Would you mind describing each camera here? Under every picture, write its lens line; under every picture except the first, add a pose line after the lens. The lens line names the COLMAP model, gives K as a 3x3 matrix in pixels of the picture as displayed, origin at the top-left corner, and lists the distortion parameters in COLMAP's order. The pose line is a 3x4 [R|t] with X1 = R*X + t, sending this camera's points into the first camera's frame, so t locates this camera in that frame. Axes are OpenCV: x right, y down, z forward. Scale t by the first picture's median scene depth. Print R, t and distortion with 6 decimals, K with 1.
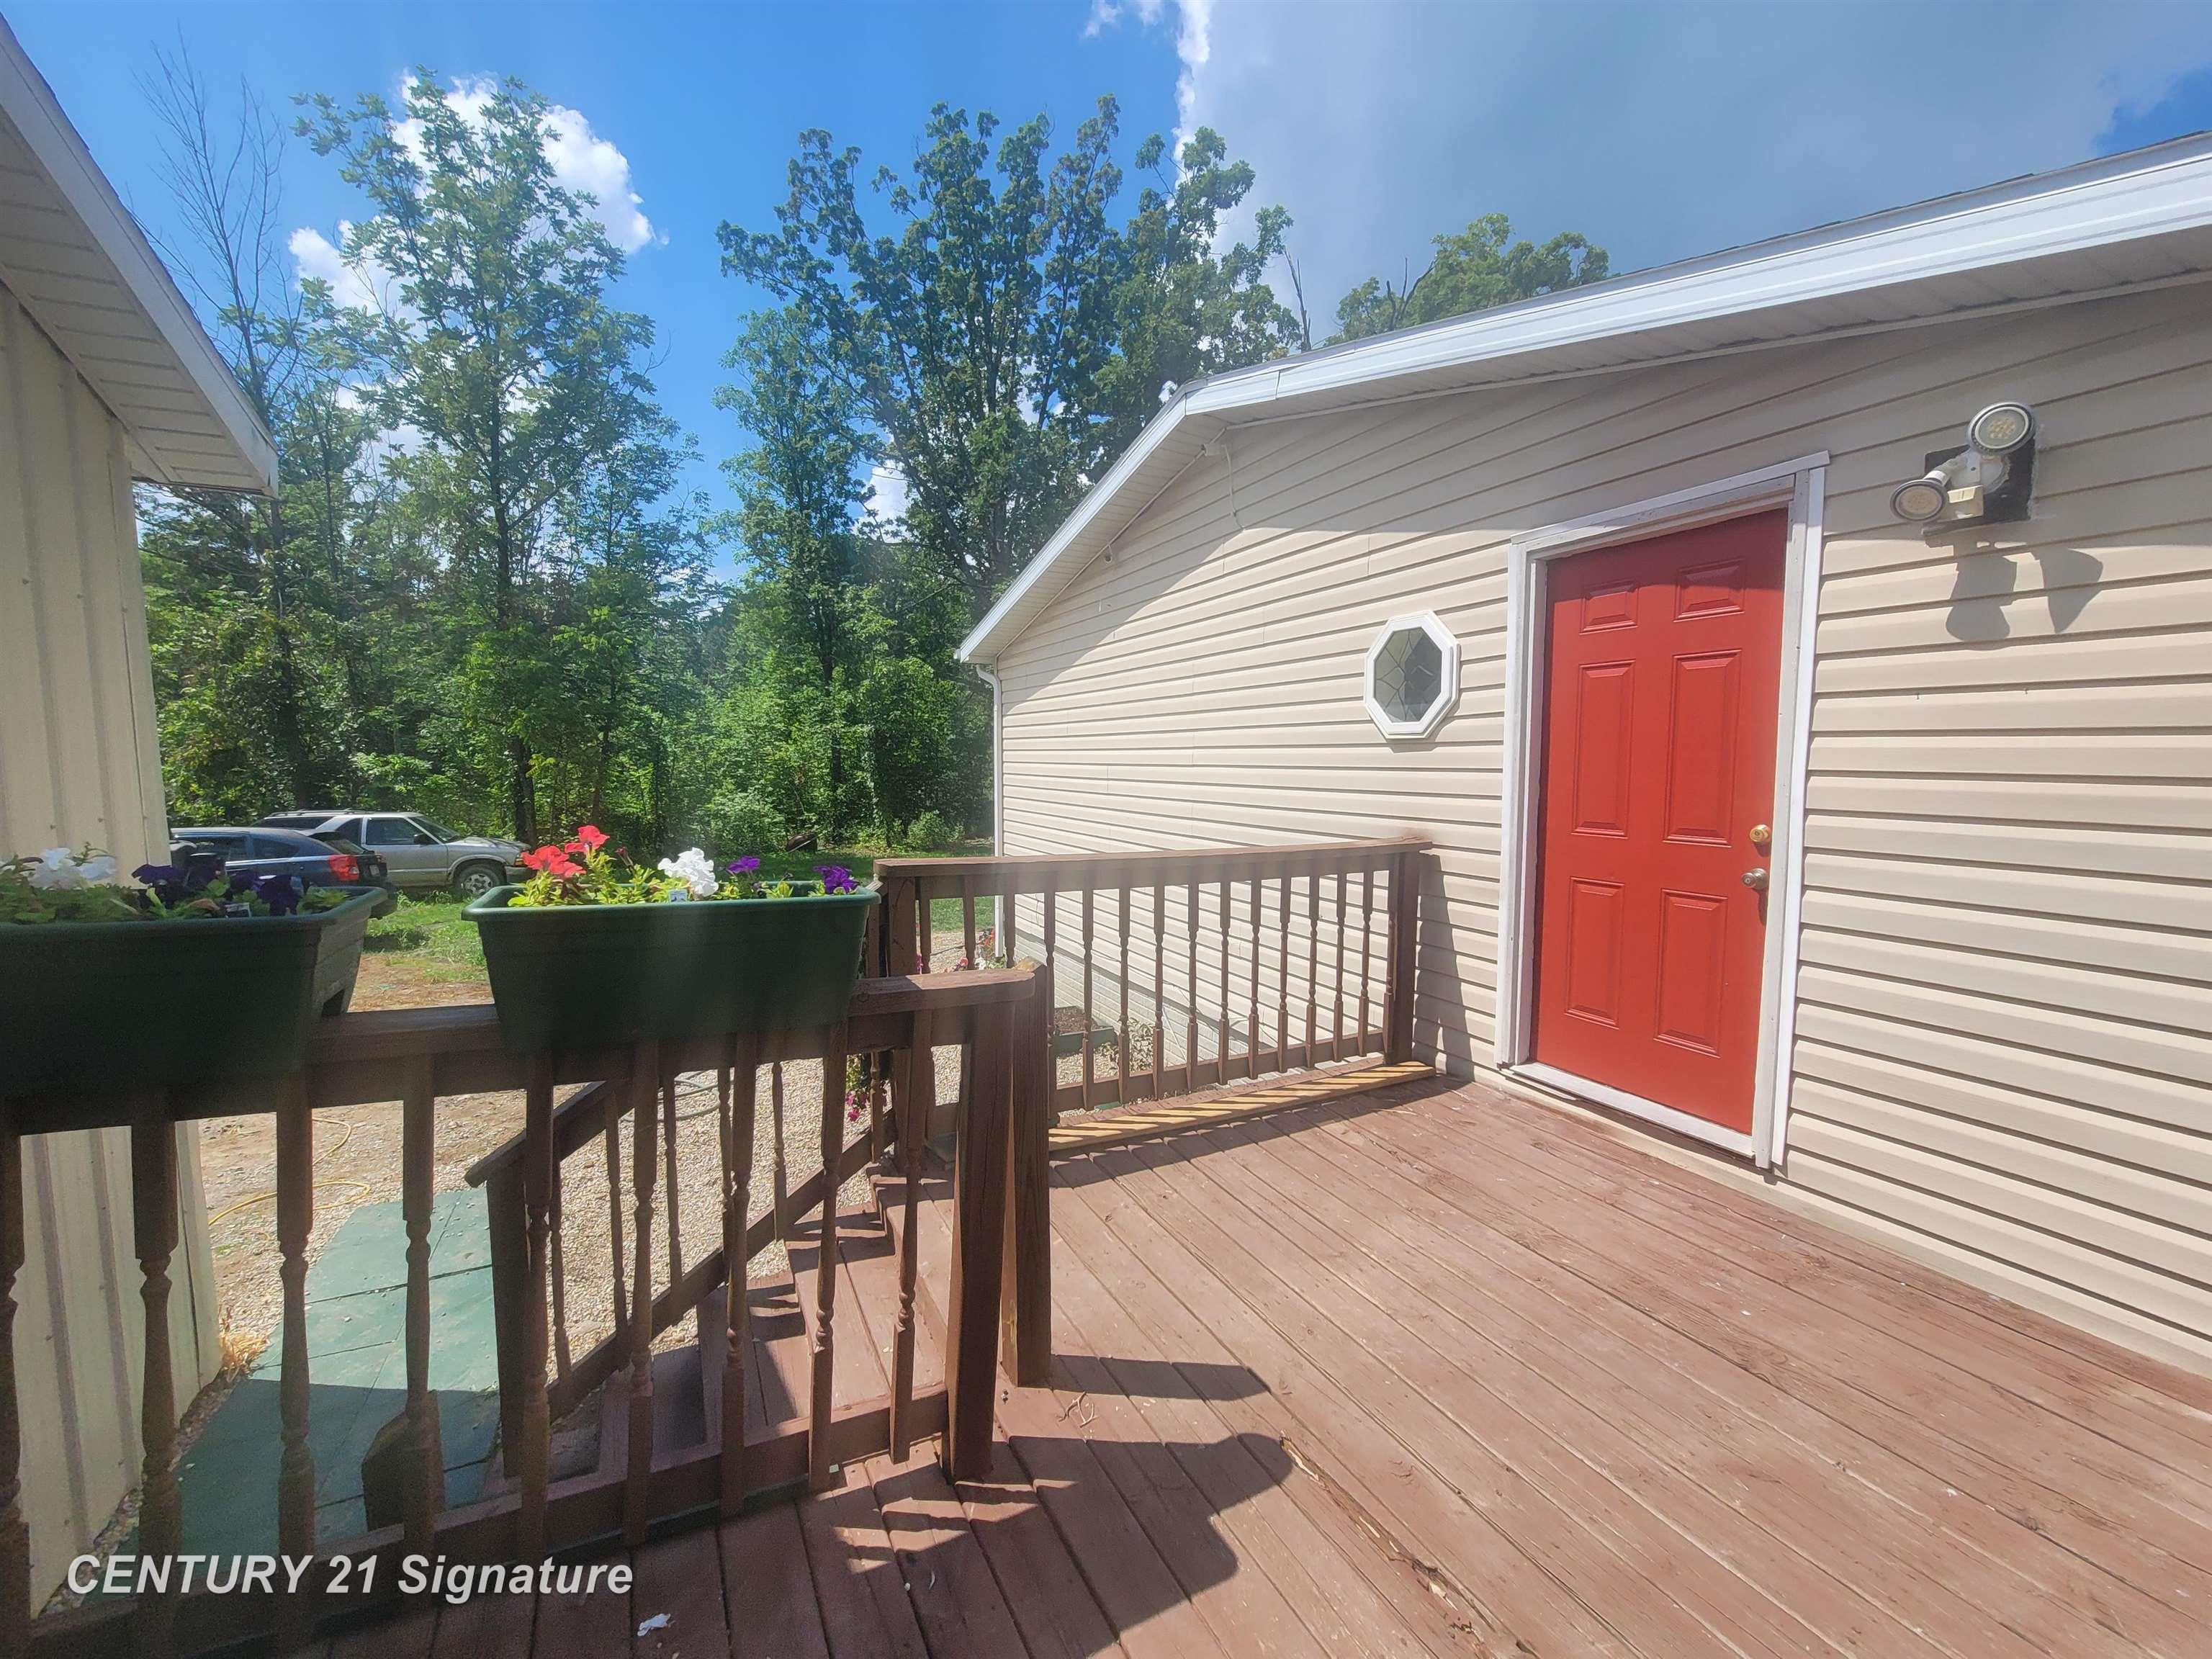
lens RADIAL K [[909.9, 0, 1105.3], [0, 909.9, 826.1], [0, 0, 1]] dist [-0.002183, 0.001495]
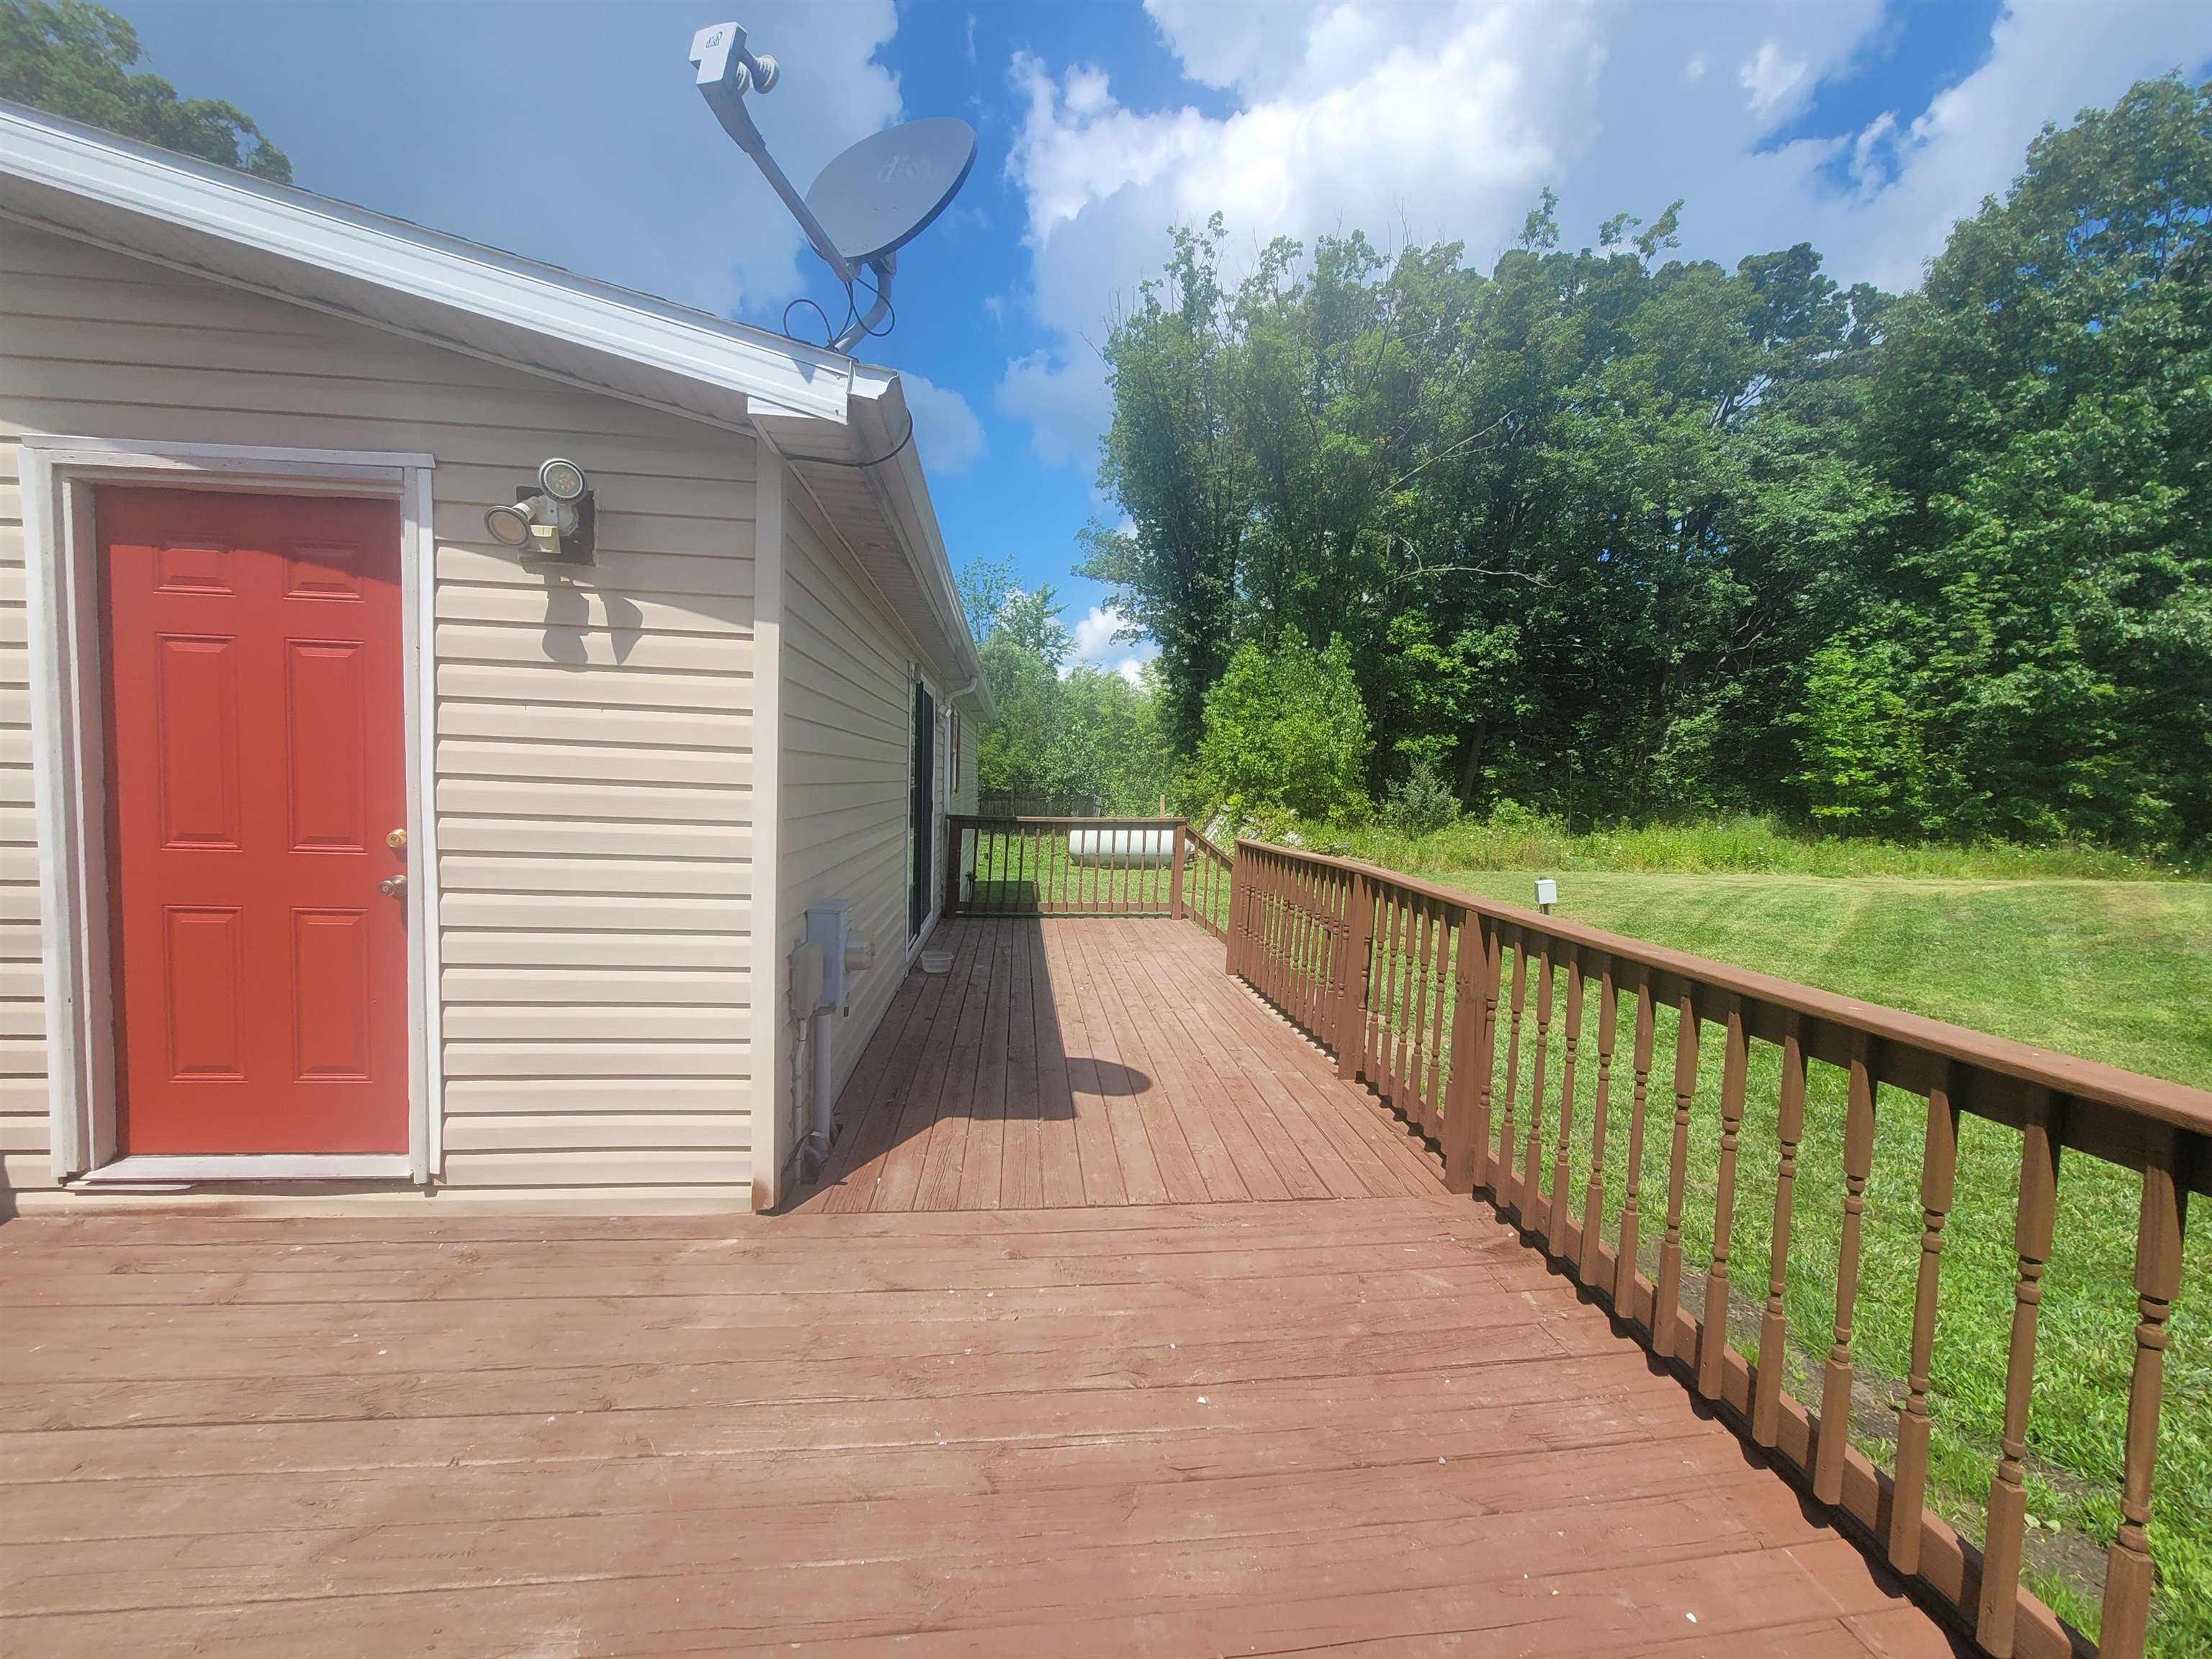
lens RADIAL K [[909.9, 0, 1105.3], [0, 909.9, 826.1], [0, 0, 1]] dist [-0.002183, 0.001495]
pose [[0.362523, -0.037899, 0.931204, 0.103995], [0.039401, 0.998903, 0.025316, 0.000339], [-0.931141, 0.027513, 0.363619, -0.040416]]
